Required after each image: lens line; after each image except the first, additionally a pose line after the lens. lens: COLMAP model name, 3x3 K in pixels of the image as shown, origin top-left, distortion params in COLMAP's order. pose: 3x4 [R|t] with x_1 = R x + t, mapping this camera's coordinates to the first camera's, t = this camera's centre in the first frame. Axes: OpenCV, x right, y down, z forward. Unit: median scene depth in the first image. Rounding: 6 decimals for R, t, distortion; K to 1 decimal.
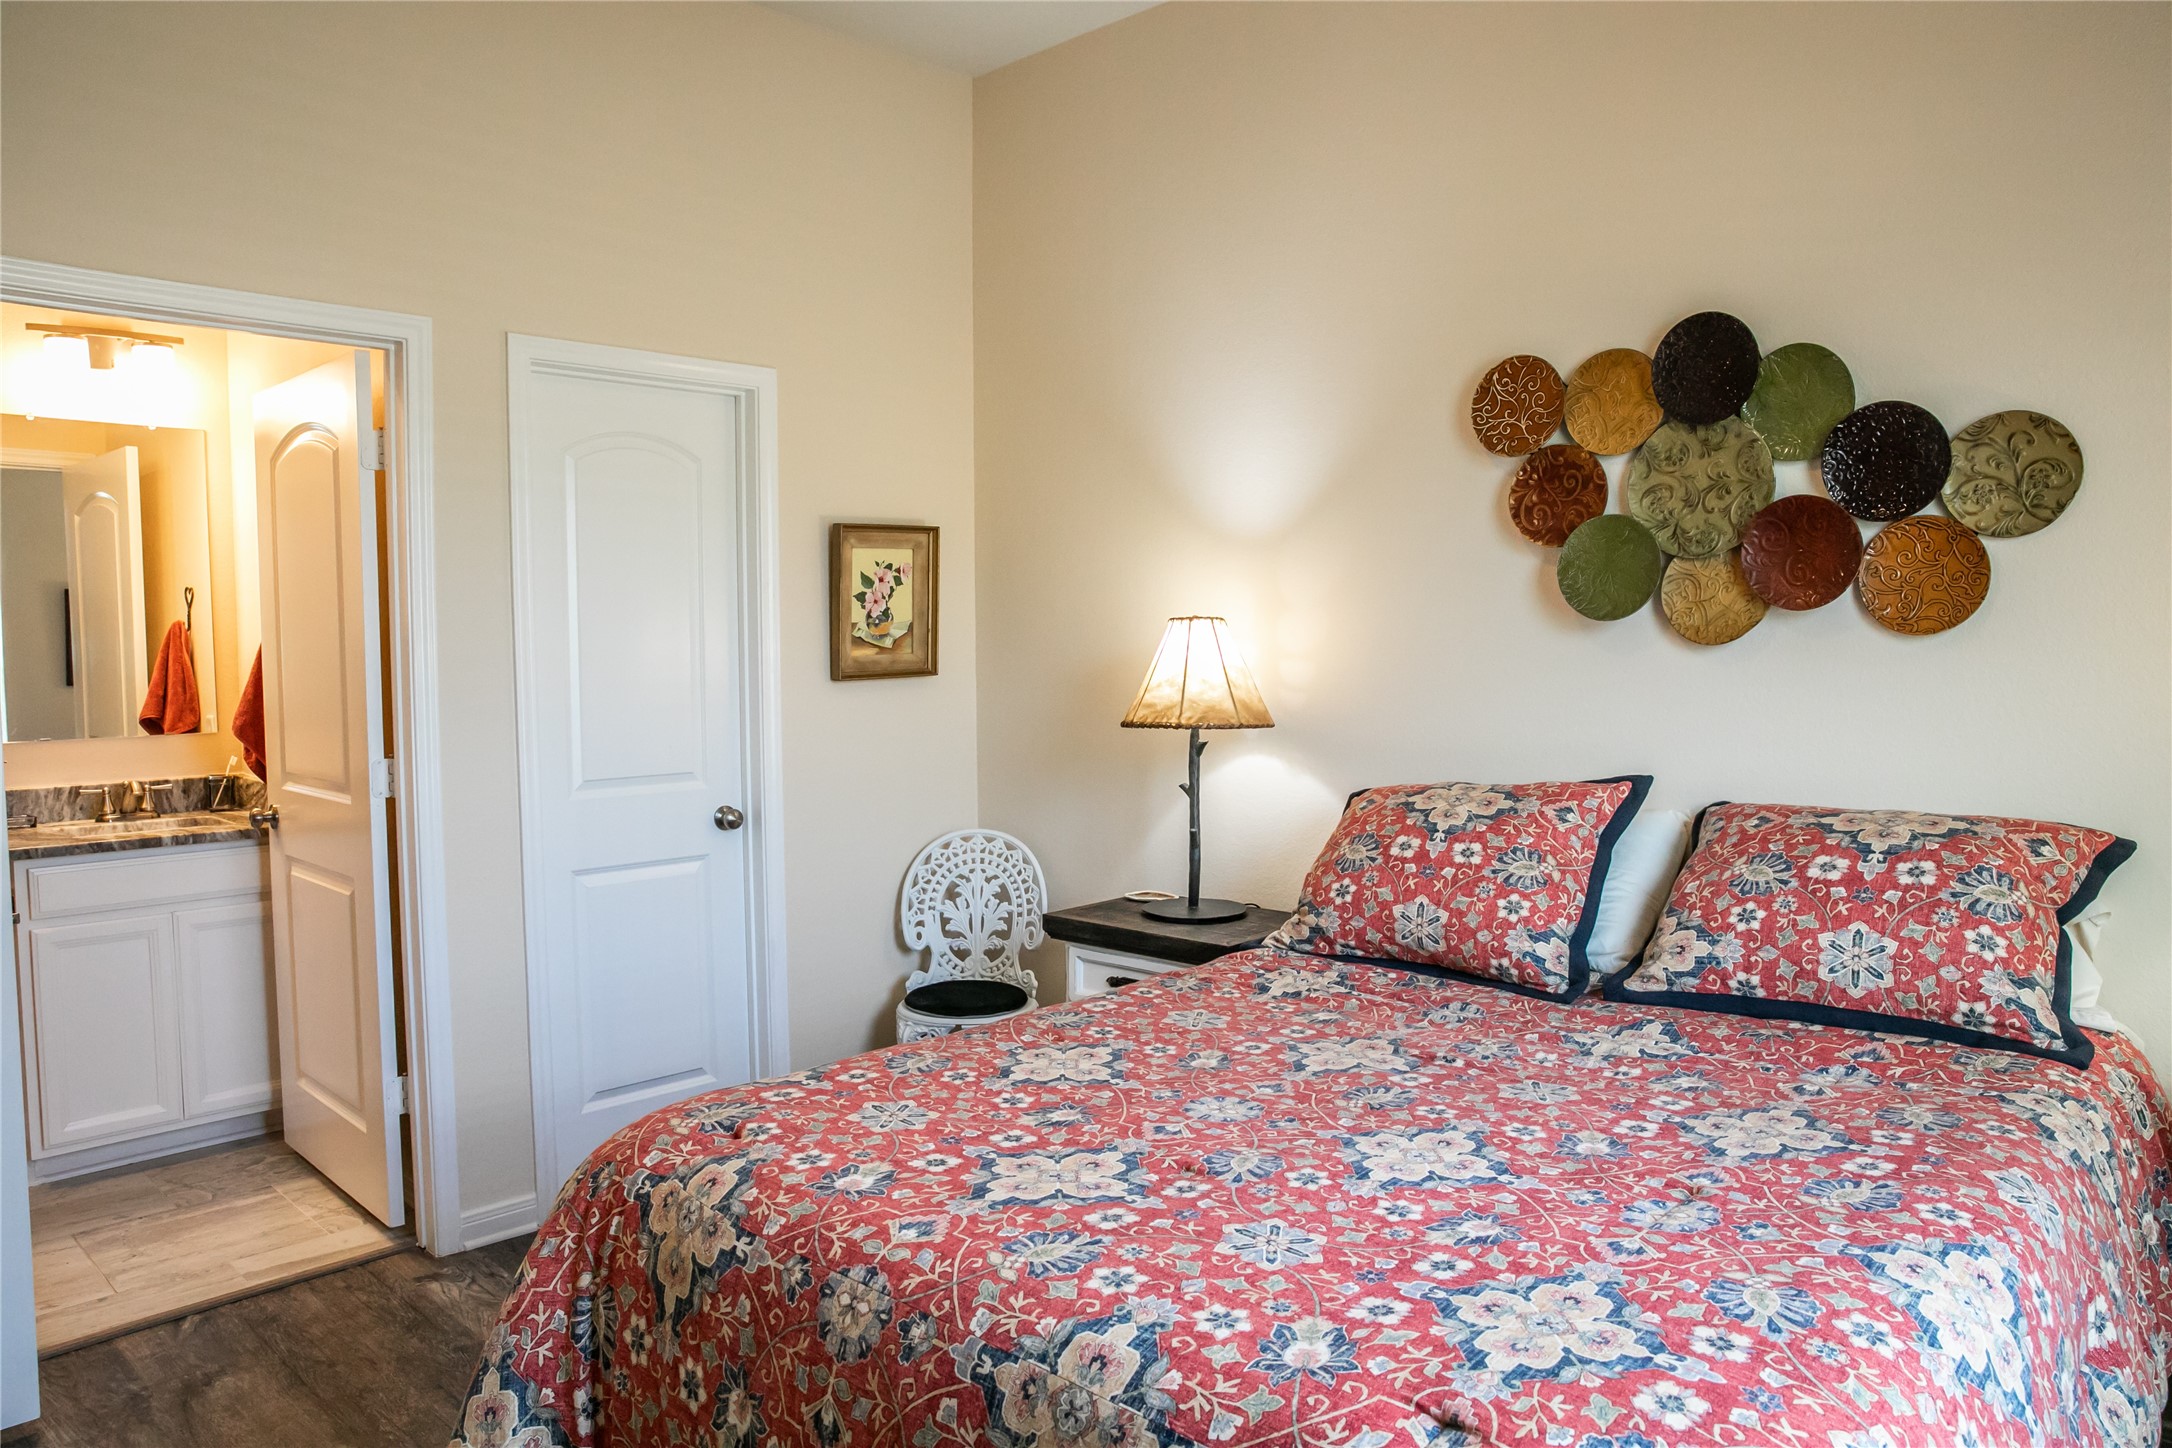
lens RADIAL K [[1485.3, 0, 1081.6], [0, 1485.3, 726.4], [0, 0, 1]] dist [-0.109090, 0.083185]
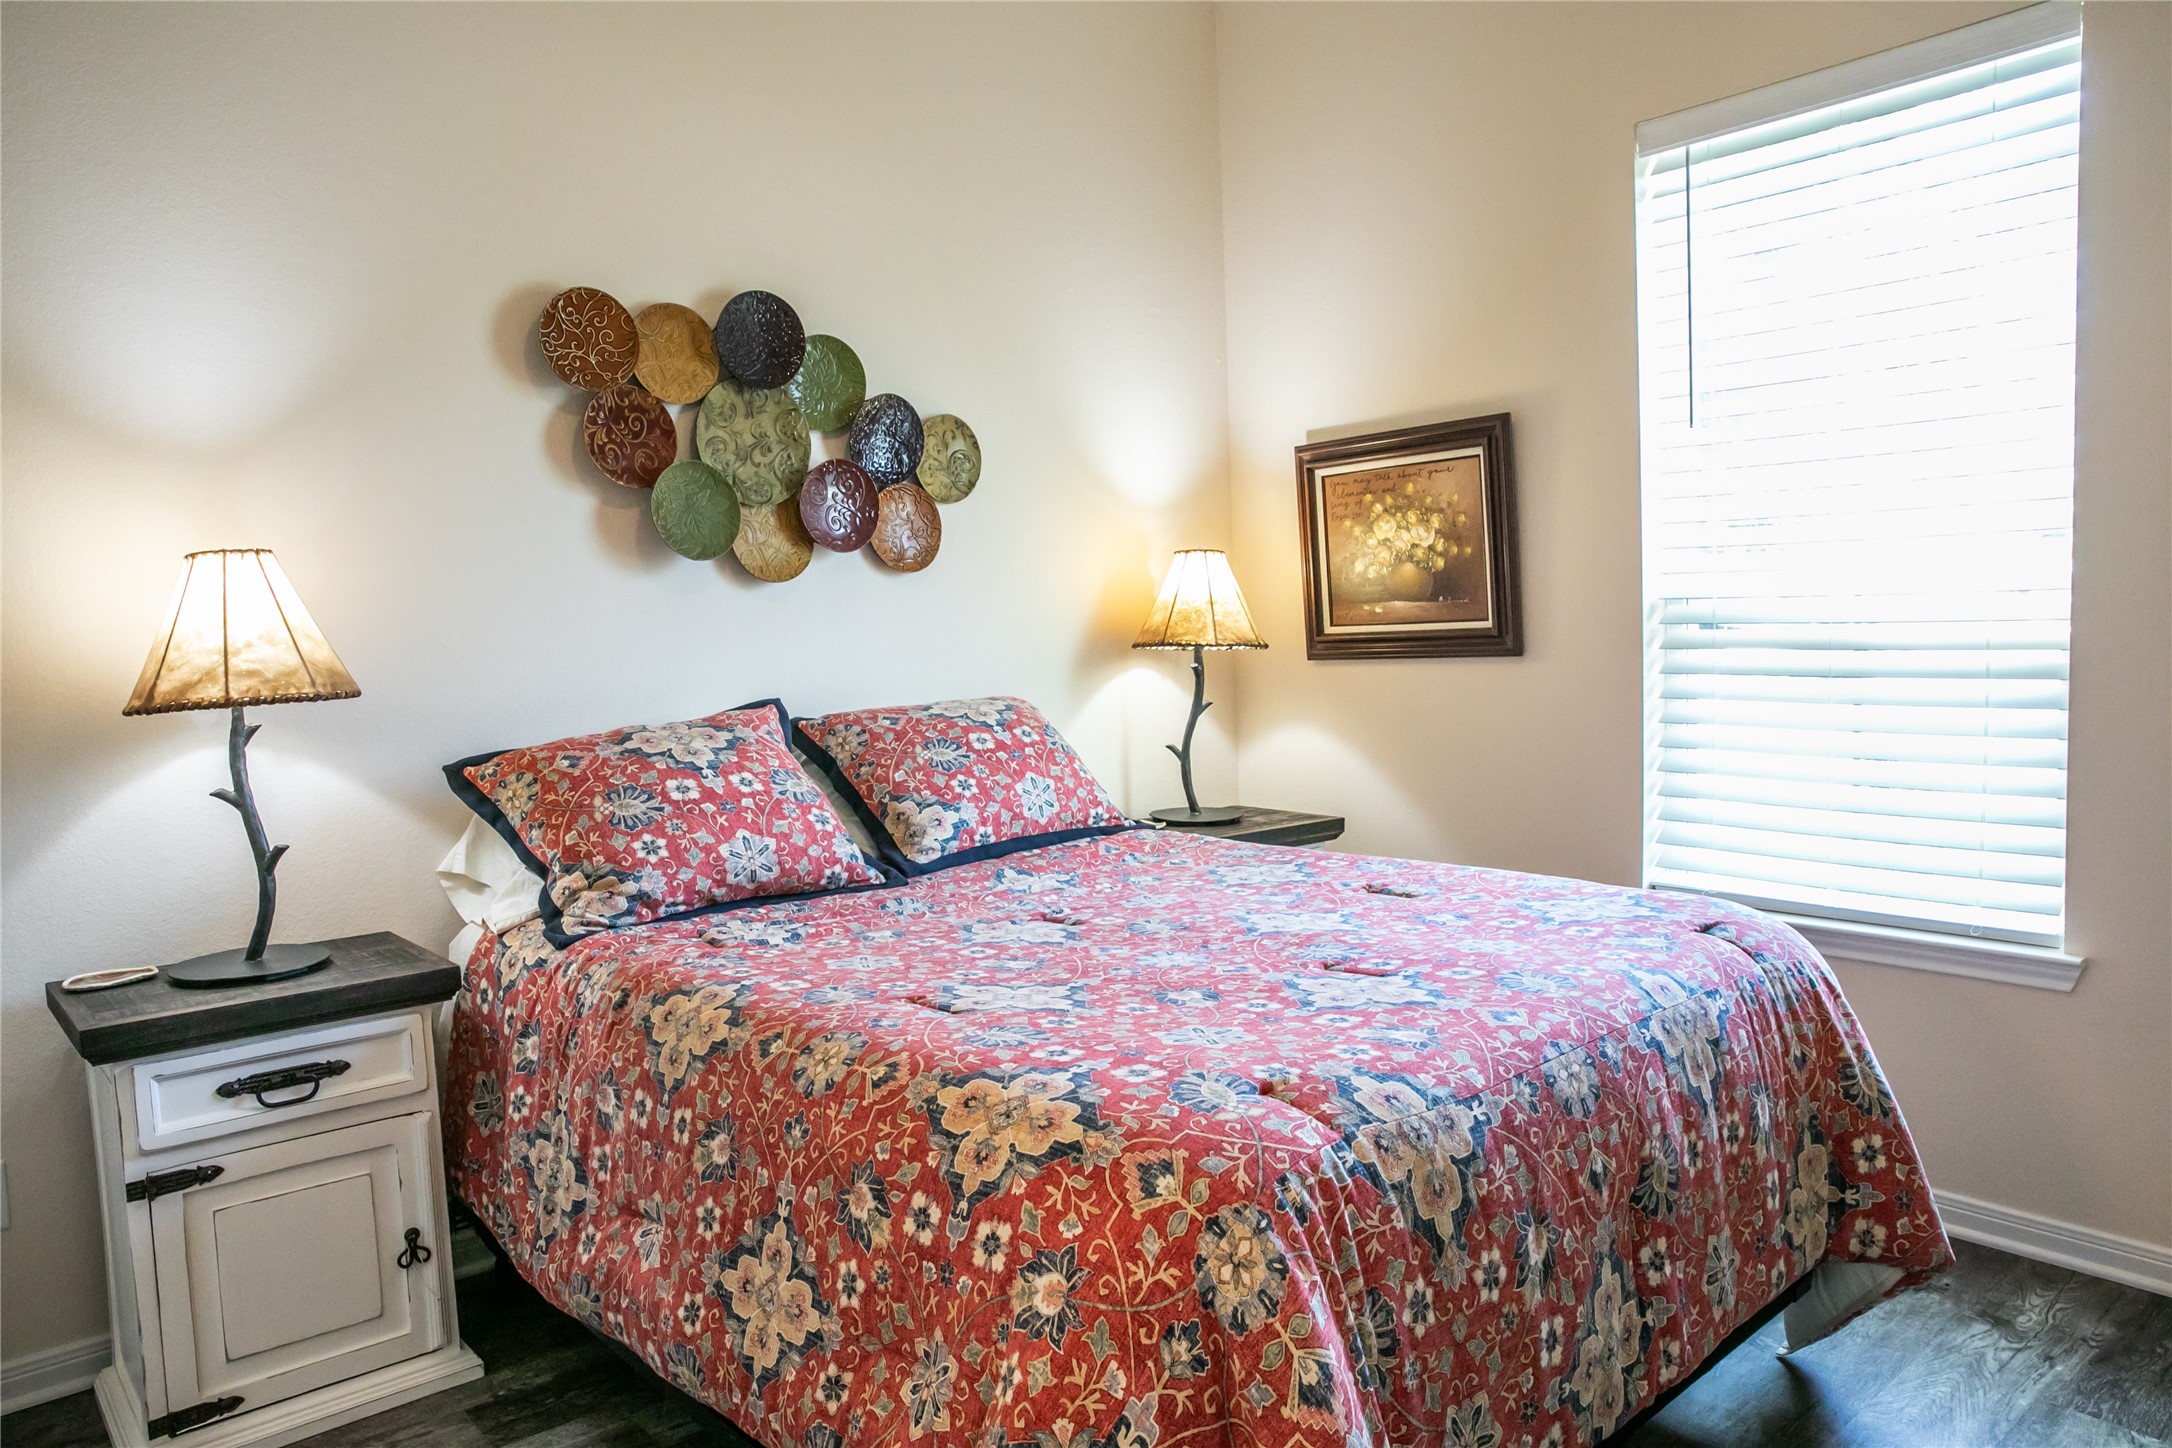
lens RADIAL K [[1485.3, 0, 1079.5], [0, 1485.3, 717.7], [0, 0, 1]] dist [-0.109090, 0.083185]
pose [[0.085898, -0.066683, 0.994070, -0.757639], [0.092871, 0.993949, 0.058650, 0.004056], [-0.991966, 0.087283, 0.091571, 0.712401]]
